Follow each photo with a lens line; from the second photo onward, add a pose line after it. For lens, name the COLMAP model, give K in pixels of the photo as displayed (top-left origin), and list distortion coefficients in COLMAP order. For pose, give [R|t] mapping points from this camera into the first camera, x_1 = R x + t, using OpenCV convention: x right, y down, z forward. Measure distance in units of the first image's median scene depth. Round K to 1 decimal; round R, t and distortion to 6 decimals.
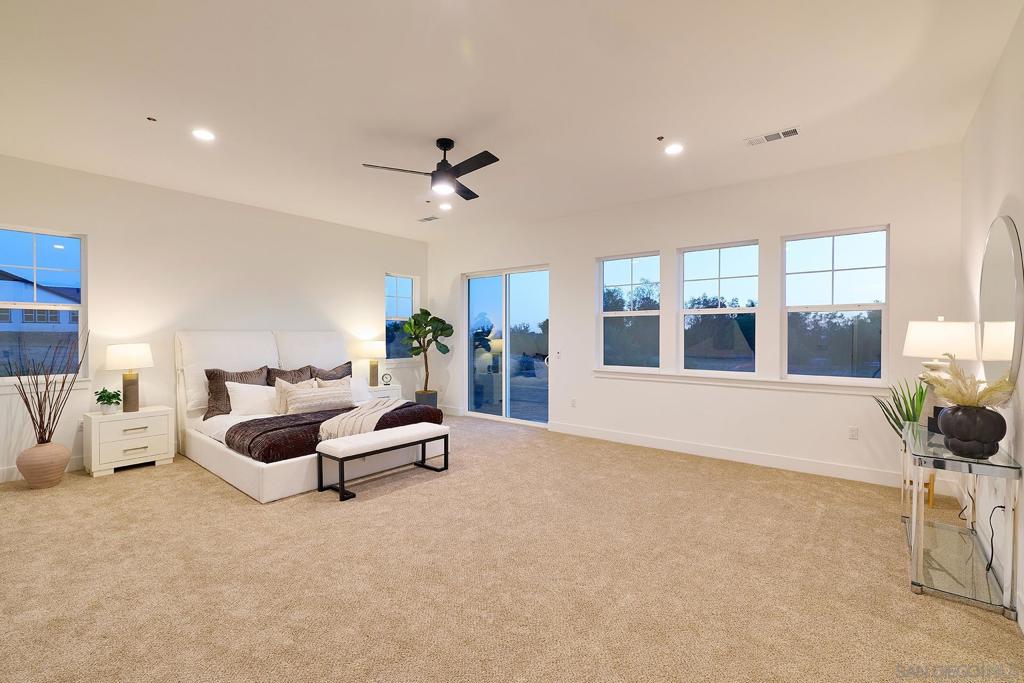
lens RADIAL K [[473.2, 0, 512.0], [0, 473.2, 341.5], [0, 0, 1]] dist [-0.001028, -0.000036]
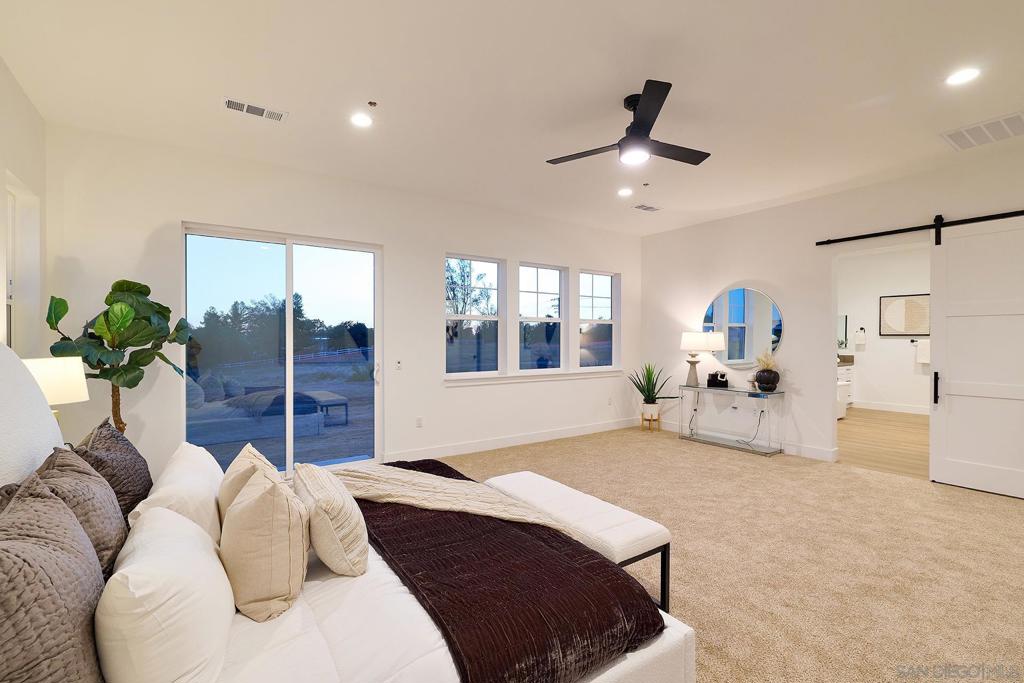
lens RADIAL K [[473.2, 0, 512.0], [0, 473.2, 341.5], [0, 0, 1]] dist [-0.001028, -0.000036]
pose [[0.298203, -0.010541, 0.954444, -0.686192], [0.015763, 0.999857, 0.006118, -0.015324], [-0.954372, 0.013220, 0.298326, 0.656651]]
